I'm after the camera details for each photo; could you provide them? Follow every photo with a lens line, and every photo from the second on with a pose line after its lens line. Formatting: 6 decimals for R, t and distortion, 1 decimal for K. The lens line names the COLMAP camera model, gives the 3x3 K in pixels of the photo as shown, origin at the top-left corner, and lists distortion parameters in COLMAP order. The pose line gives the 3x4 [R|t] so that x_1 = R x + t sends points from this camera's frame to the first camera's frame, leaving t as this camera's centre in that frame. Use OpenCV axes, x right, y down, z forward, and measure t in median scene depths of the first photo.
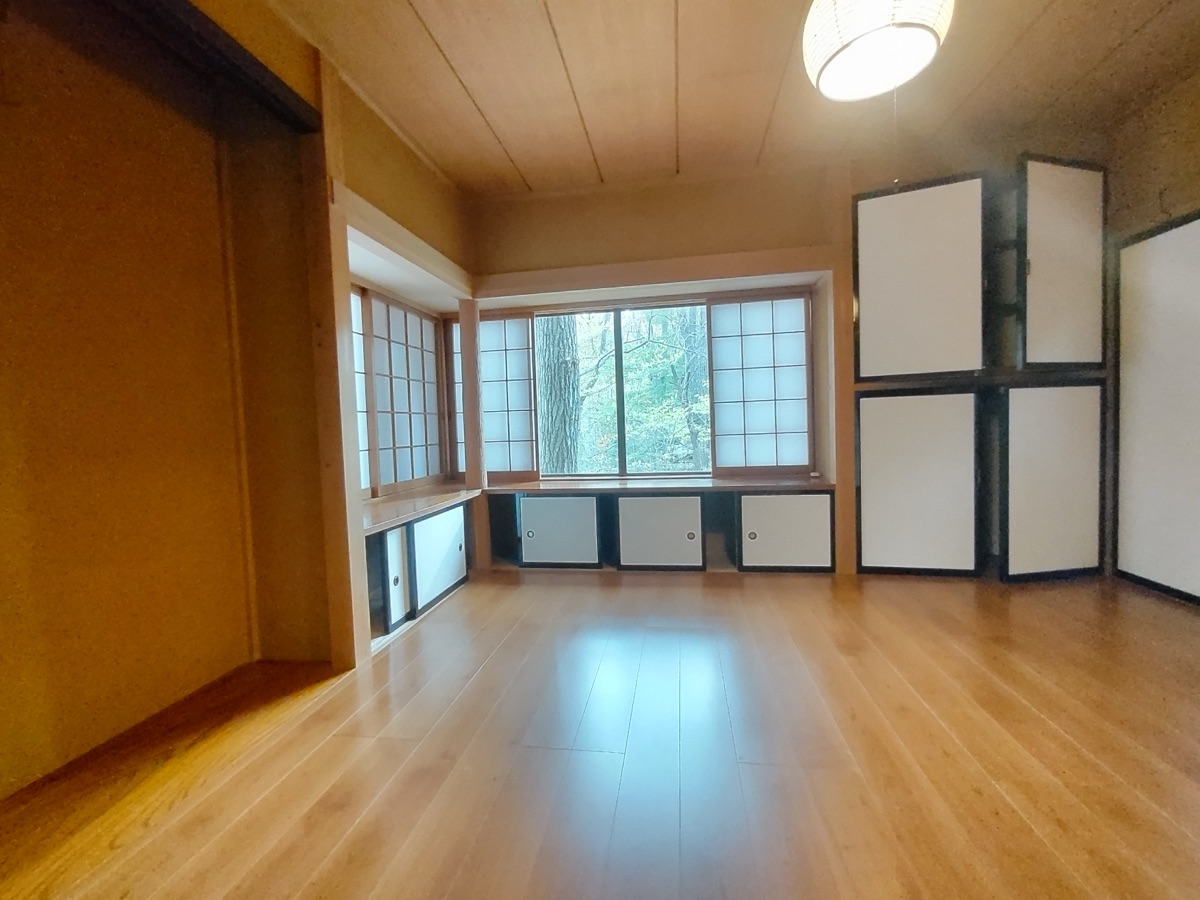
lens RADIAL K [[508.3, 0, 593.6], [0, 508.3, 453.6], [0, 0, 1]] dist [0.000755, -0.000247]
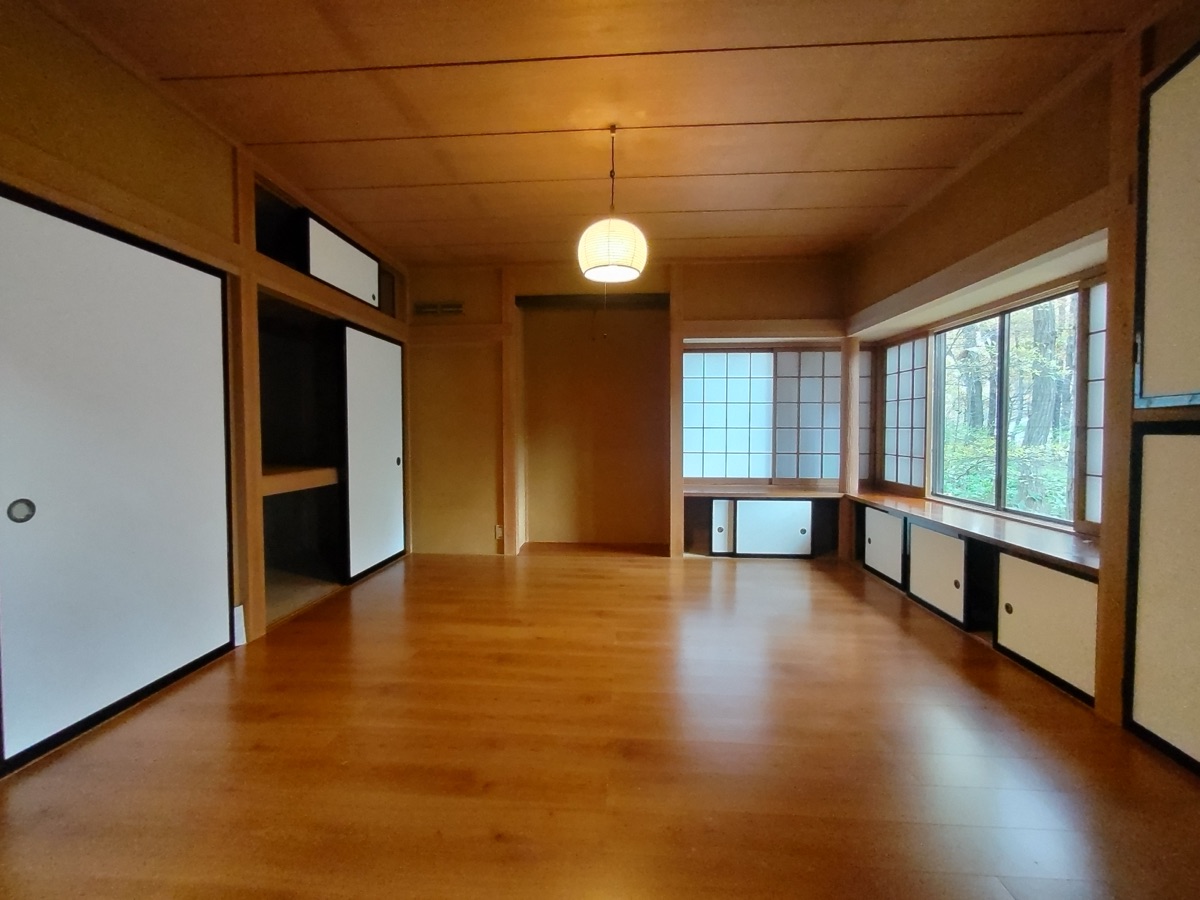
lens RADIAL K [[508.3, 0, 592.9], [0, 508.3, 443.9], [0, 0, 1]] dist [0.000755, -0.000247]
pose [[0.102611, 0.066949, -0.992466, 0.988651], [-0.054535, 0.996611, 0.061590, -0.097348], [0.993226, 0.047804, 0.105914, 0.287442]]
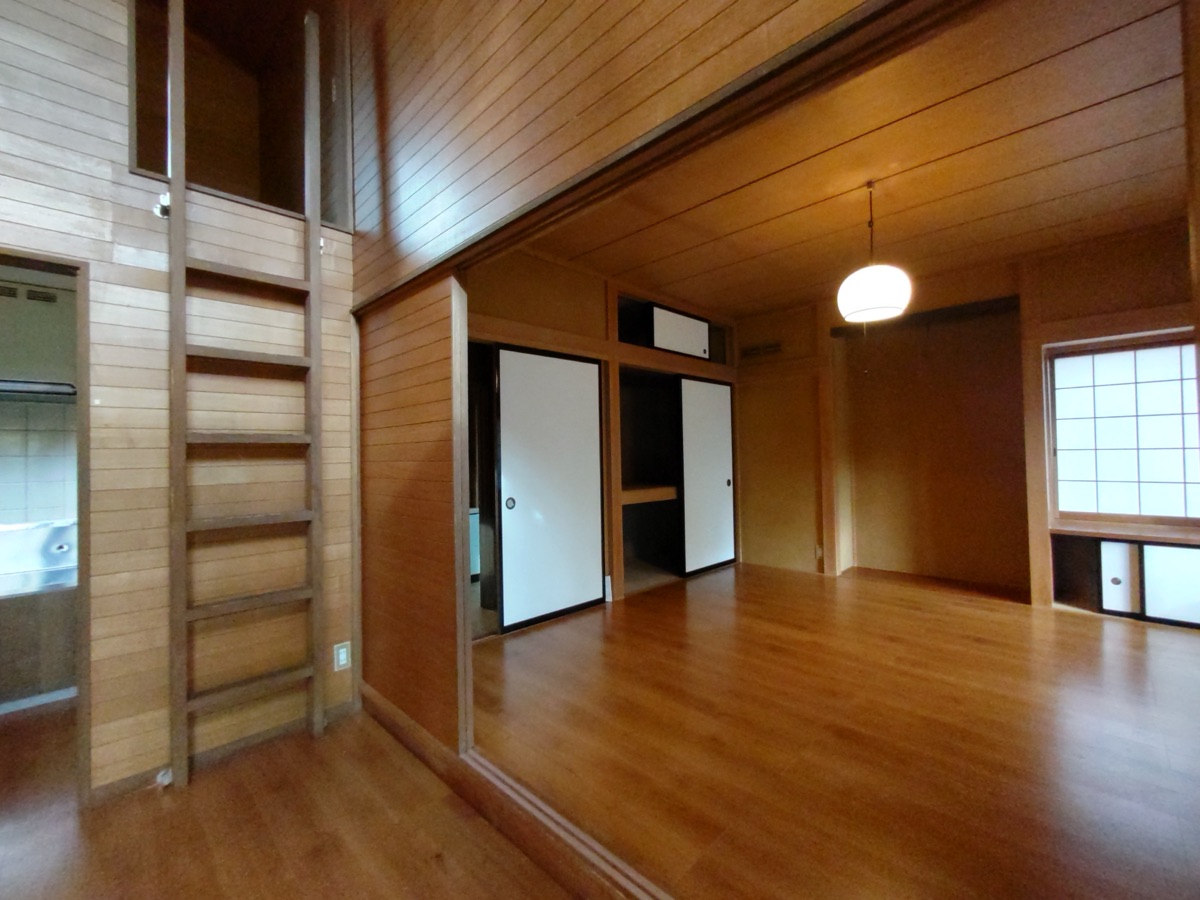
lens RADIAL K [[508.3, 0, 595.8], [0, 508.3, 447.0], [0, 0, 1]] dist [0.000755, -0.000247]
pose [[-0.568819, 0.037361, -0.821614, 1.156540], [-0.002243, 0.998894, 0.046975, -0.127805], [0.822460, 0.028563, -0.568105, 0.483837]]
